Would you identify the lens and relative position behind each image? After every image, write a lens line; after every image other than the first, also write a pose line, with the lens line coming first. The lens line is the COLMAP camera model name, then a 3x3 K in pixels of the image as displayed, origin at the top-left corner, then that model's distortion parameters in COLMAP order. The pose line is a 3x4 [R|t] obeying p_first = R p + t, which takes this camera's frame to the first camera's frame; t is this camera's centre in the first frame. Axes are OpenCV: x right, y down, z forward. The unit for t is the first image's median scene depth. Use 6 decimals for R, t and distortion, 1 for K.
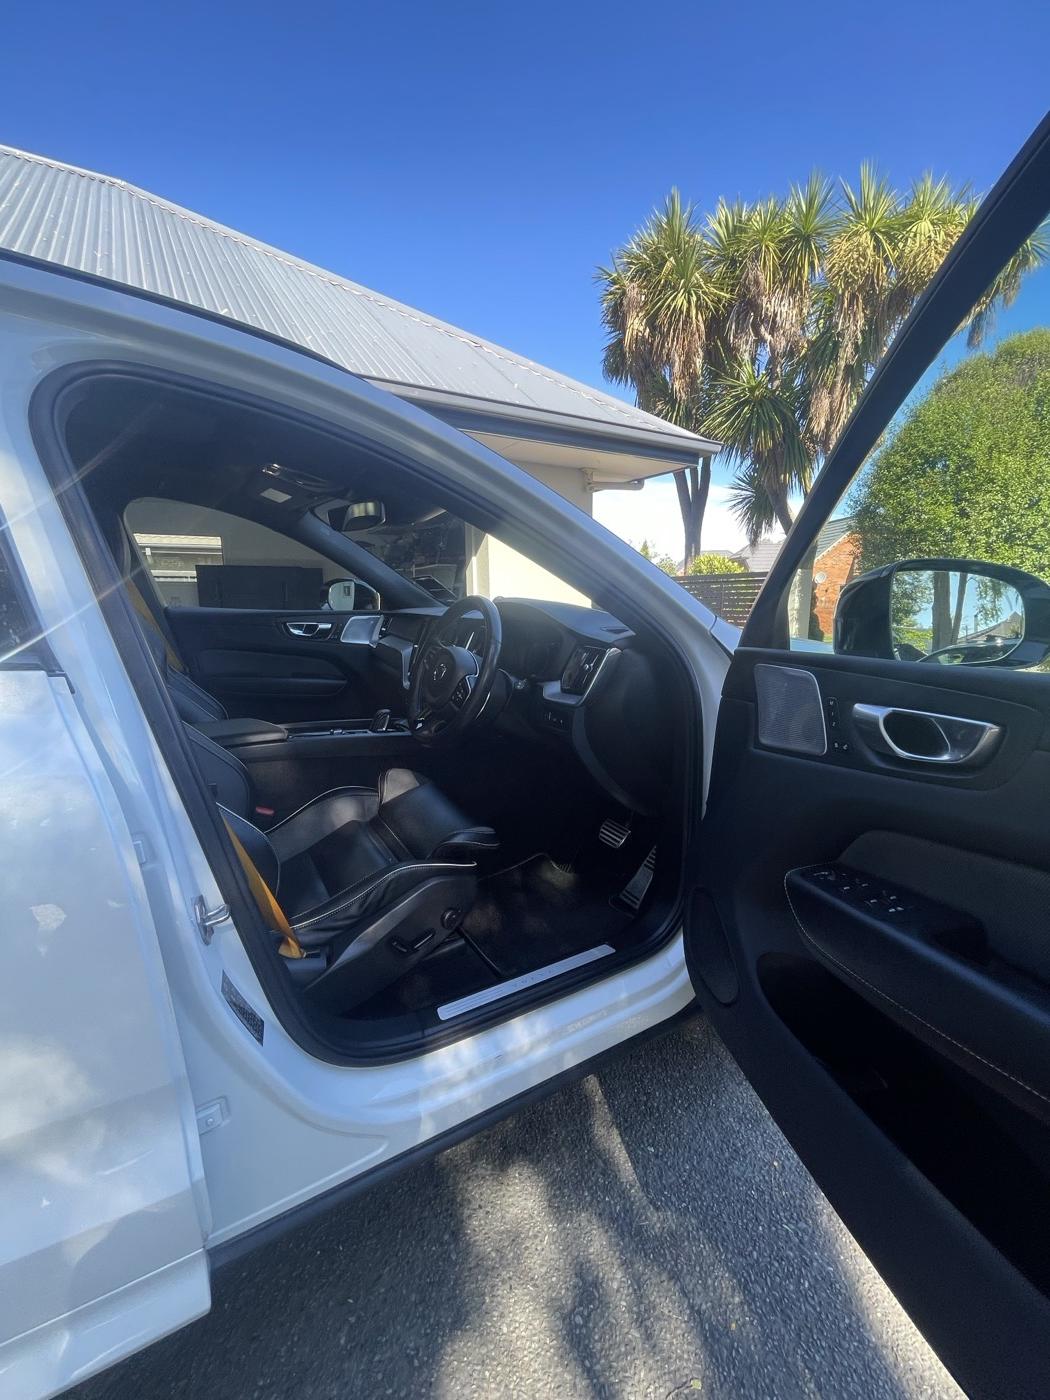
lens RADIAL K [[580.0, 0, 525.0], [0, 580.0, 700.0], [0, 0, 1]] dist [0.001435, -0.000044]
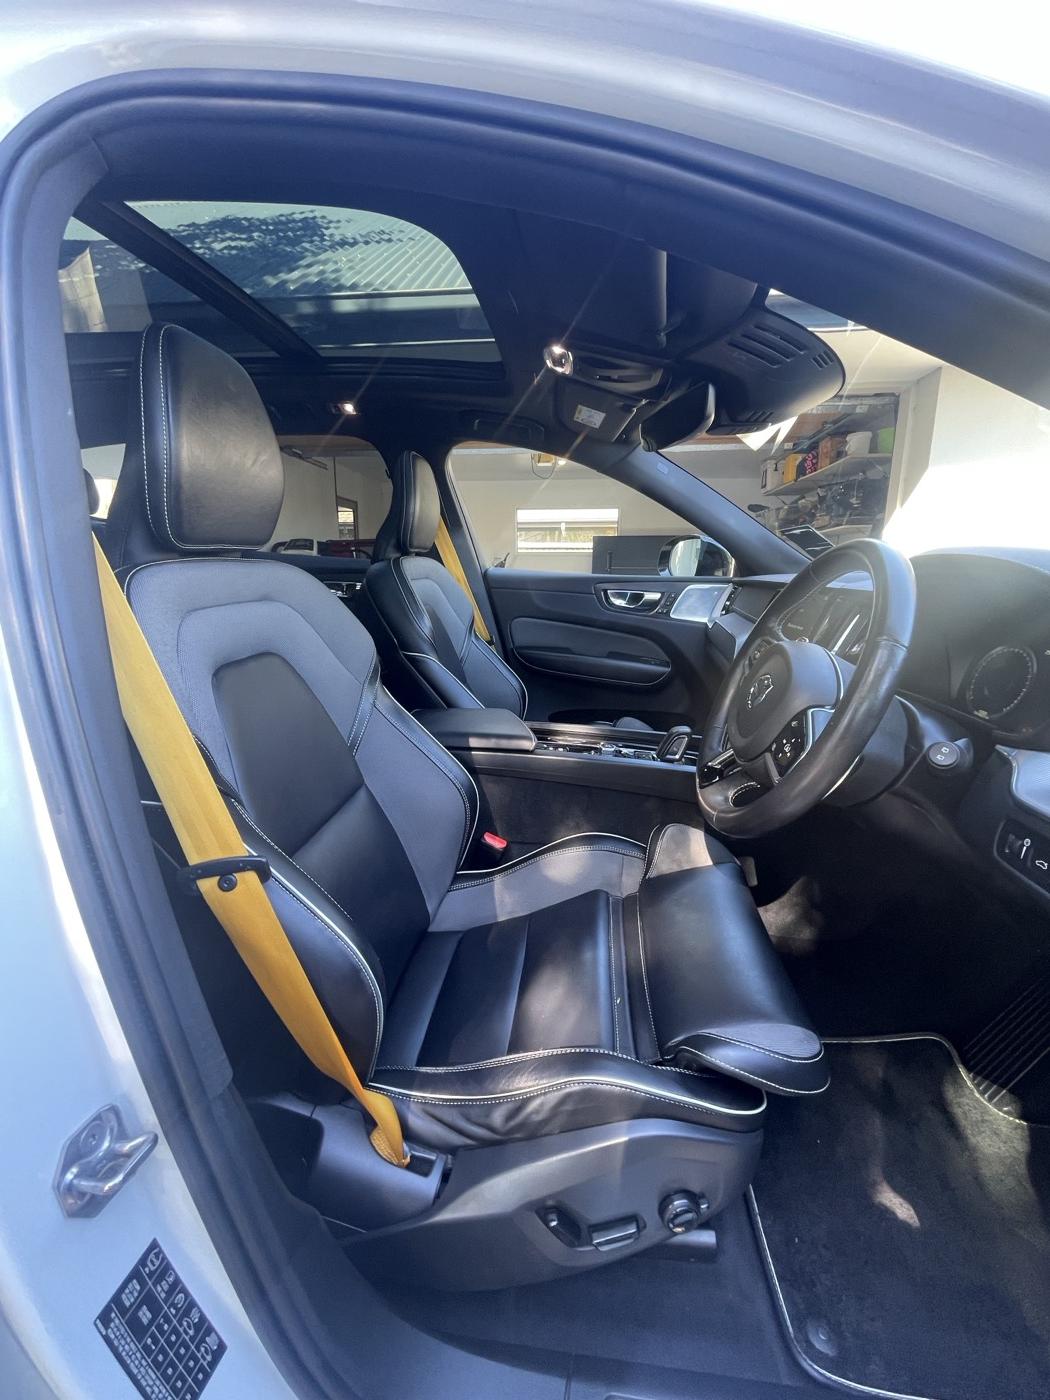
lens RADIAL K [[571.7, 0, 527.5], [0, 571.7, 701.6], [0, 0, 1]] dist [-0.004001, -0.000042]
pose [[0.796680, 0.144365, -0.586907, -0.006942], [-0.115325, 0.989523, 0.086854, -0.034018], [0.593297, -0.001510, 0.804982, 0.278395]]
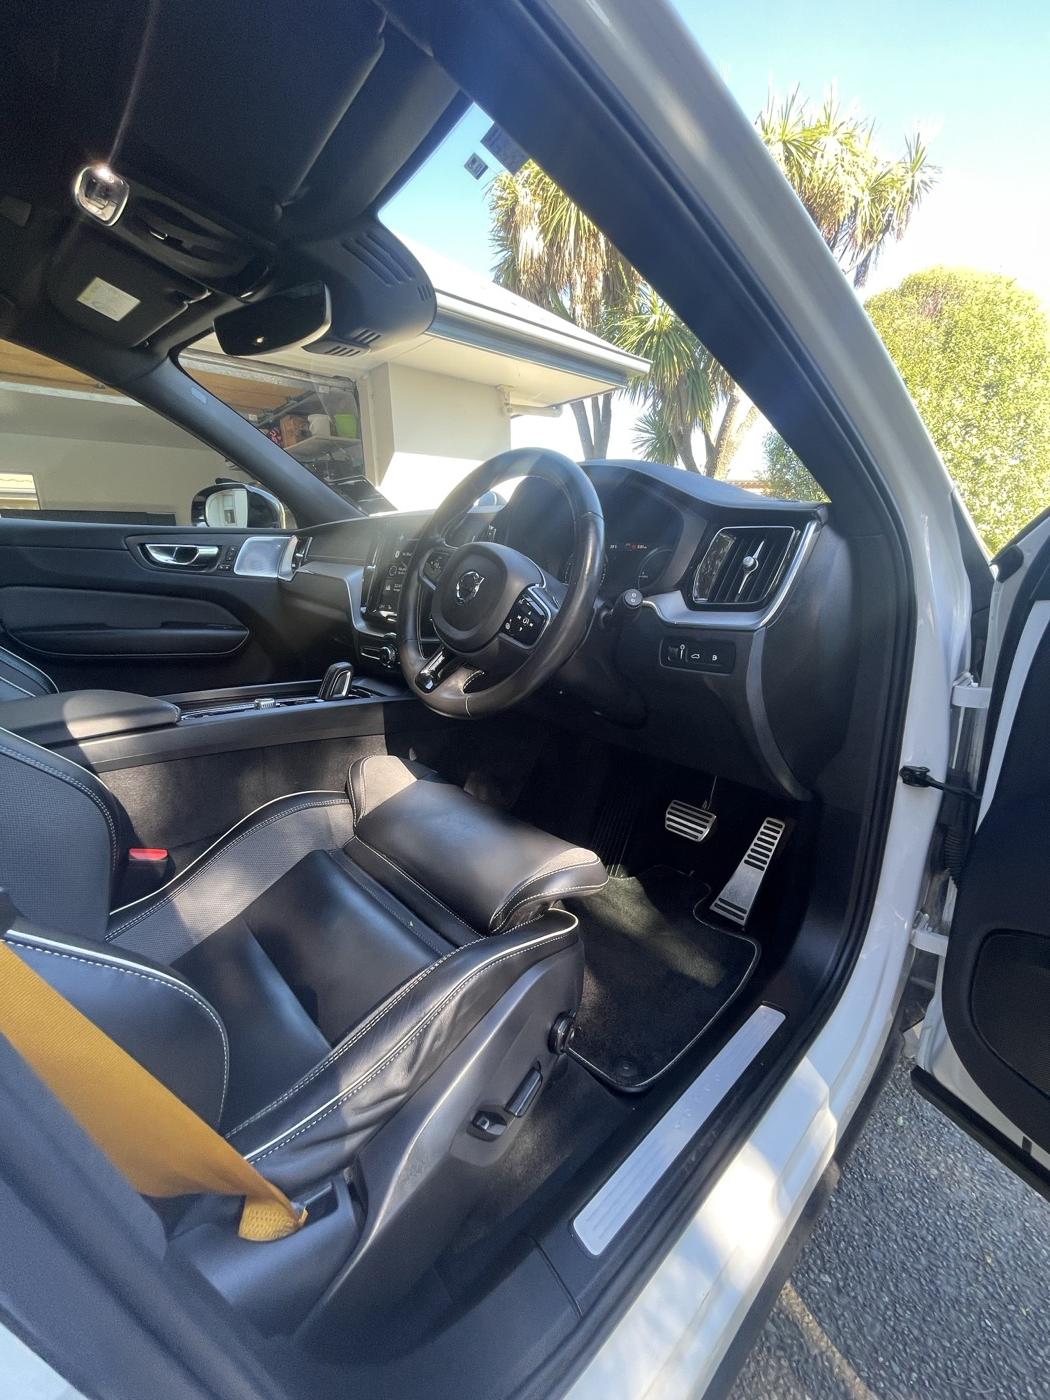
lens RADIAL K [[572.0, 0, 528.1], [0, 572.0, 703.2], [0, 0, 1]] dist [-0.001218, 0.000136]
pose [[0.978111, -0.065166, 0.197618, -0.122833], [0.050023, 0.995484, 0.080682, 0.014385], [-0.201983, -0.069031, 0.976953, 0.261008]]
